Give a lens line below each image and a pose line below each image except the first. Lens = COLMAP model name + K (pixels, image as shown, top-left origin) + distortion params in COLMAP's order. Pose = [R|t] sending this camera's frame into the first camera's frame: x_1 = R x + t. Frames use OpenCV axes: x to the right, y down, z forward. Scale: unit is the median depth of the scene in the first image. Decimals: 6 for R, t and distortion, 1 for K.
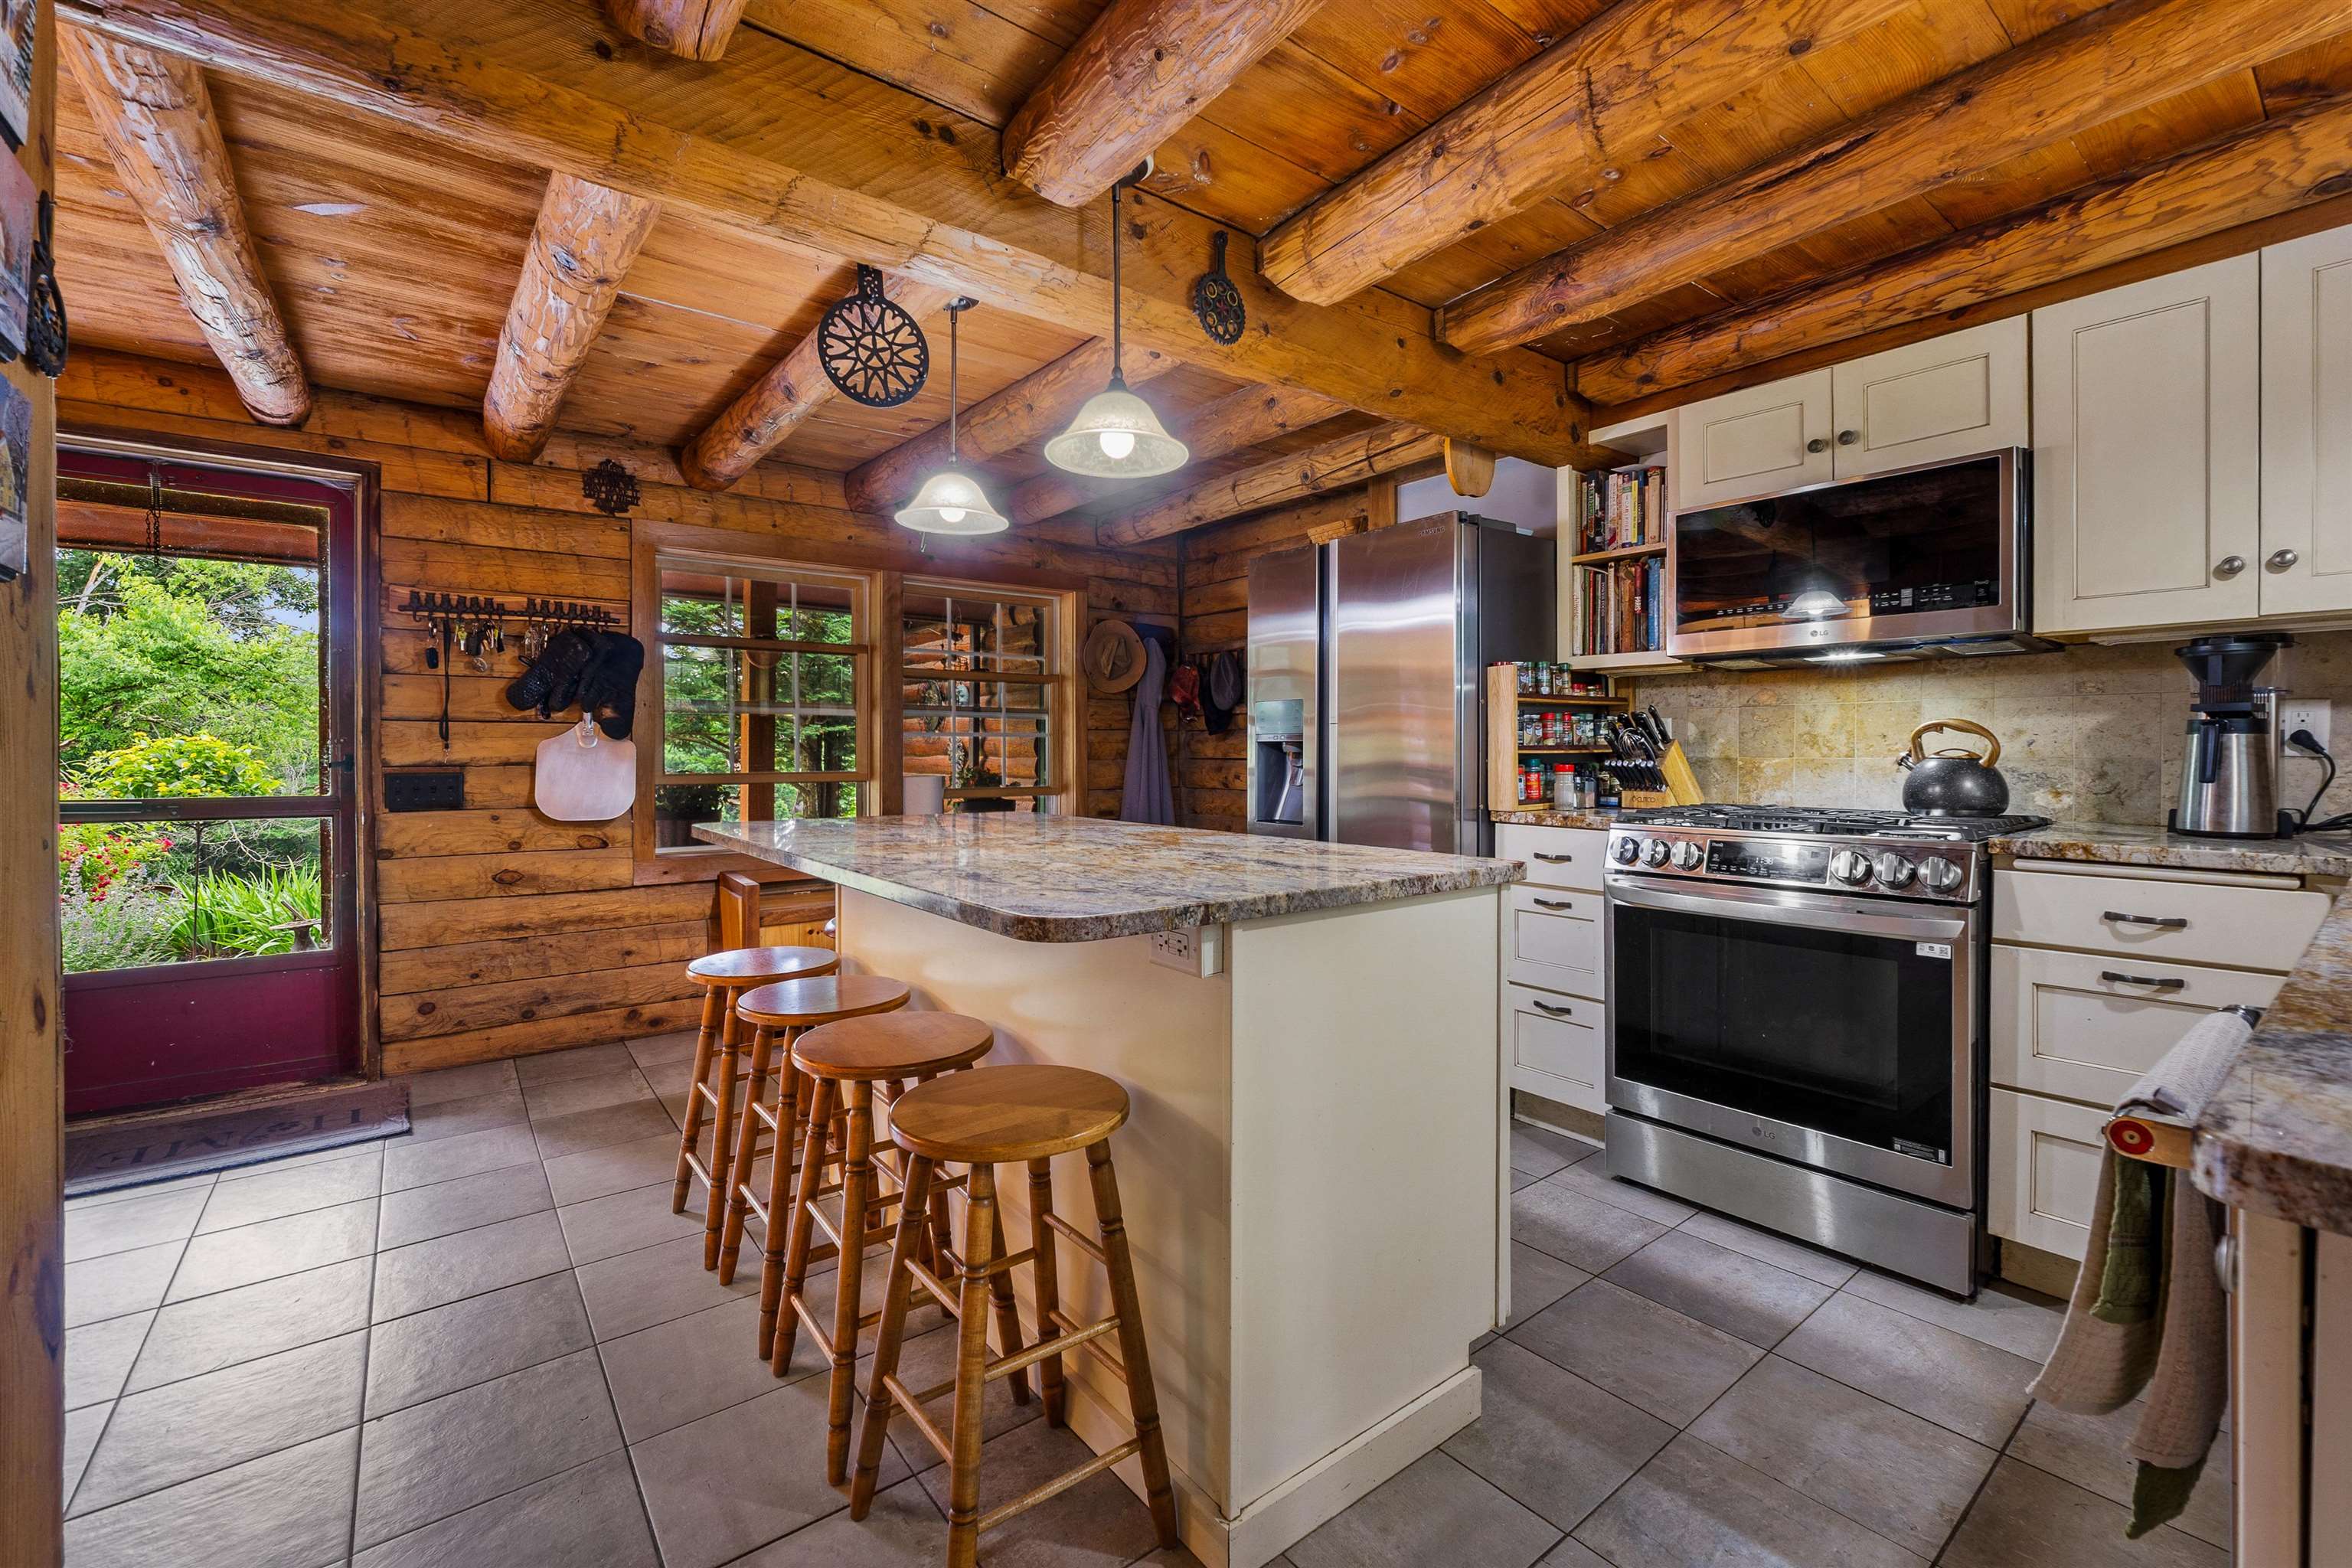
lens RADIAL K [[998.6, 0, 1166.0], [0, 998.6, 753.5], [0, 0, 1]] dist [-0.011941, 0.000463]
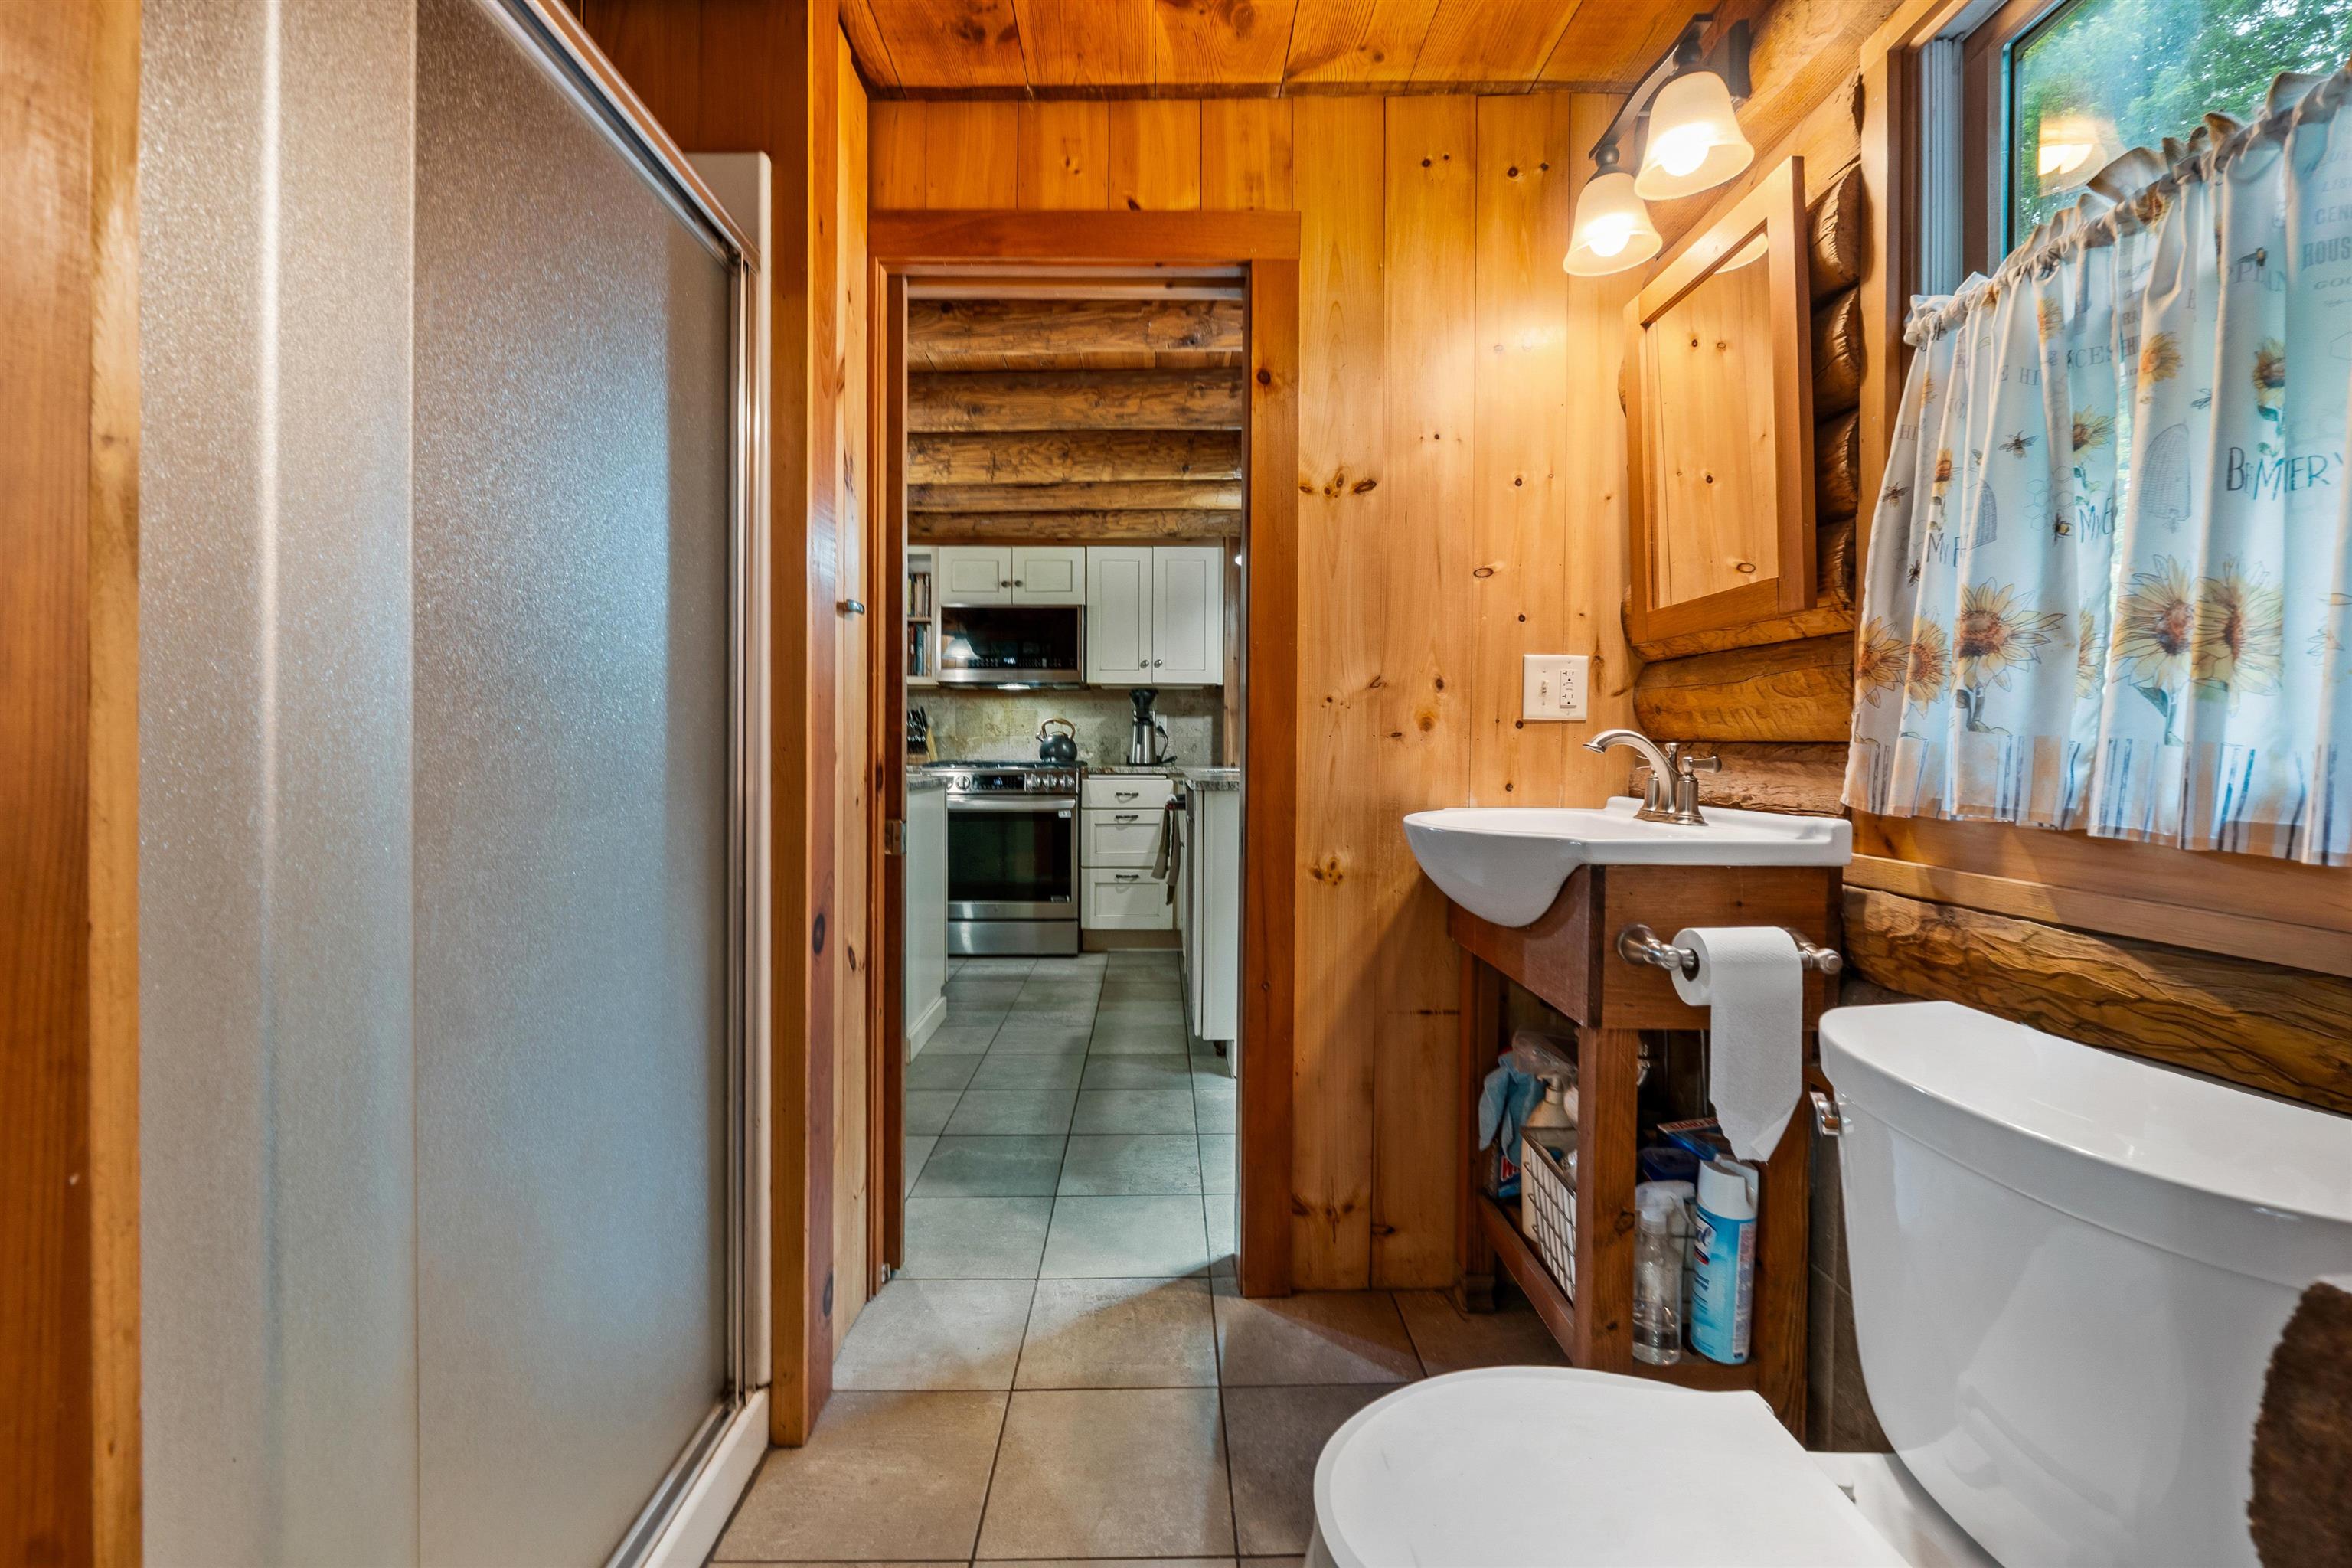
lens RADIAL K [[998.6, 0, 1180.6], [0, 998.6, 761.0], [0, 0, 1]] dist [-0.011941, 0.000463]
pose [[0.595930, -0.009395, 0.802982, -0.900547], [-0.001108, 0.999921, 0.012522, 0.035023], [-0.803036, -0.008351, 0.595872, -0.601248]]
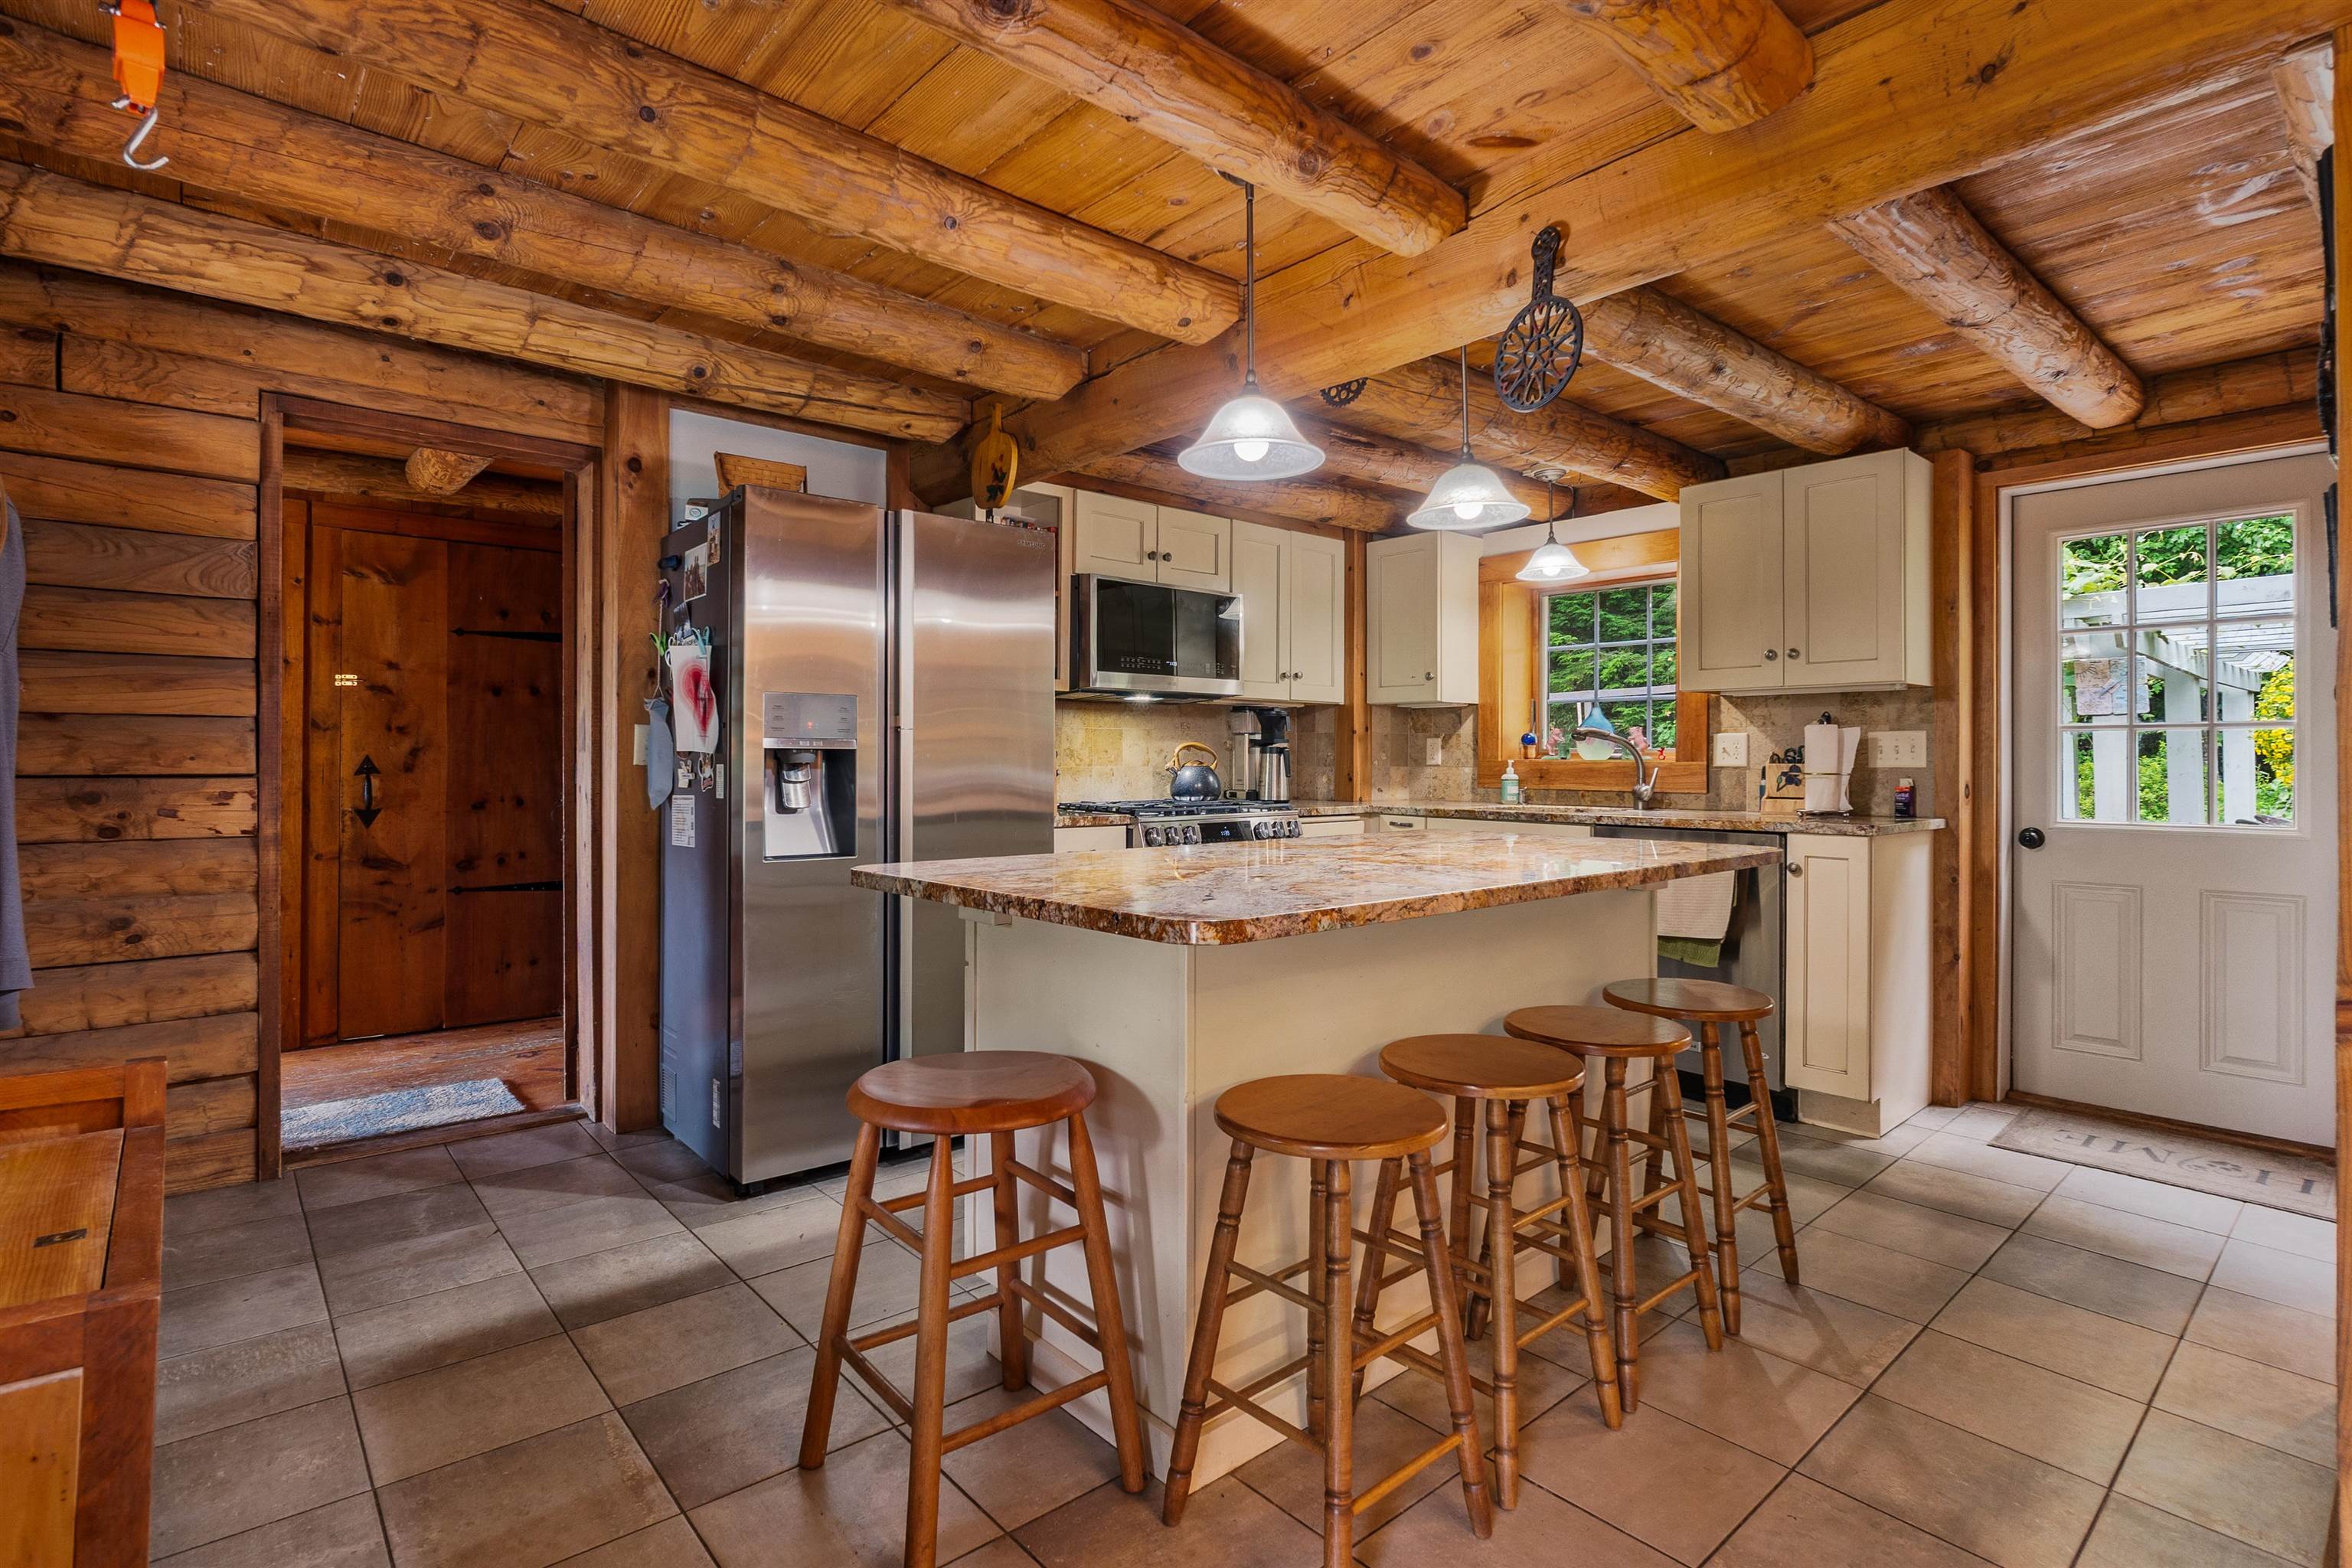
lens RADIAL K [[1169.0, 0, 1159.8], [0, 1169.0, 764.9], [0, 0, 1]] dist [0.002893, -0.000327]
pose [[-0.069287, -0.006156, 0.997578, -1.226556], [-0.004068, 0.999974, 0.005888, -0.009876], [-0.997588, -0.003650, -0.069311, 1.257761]]
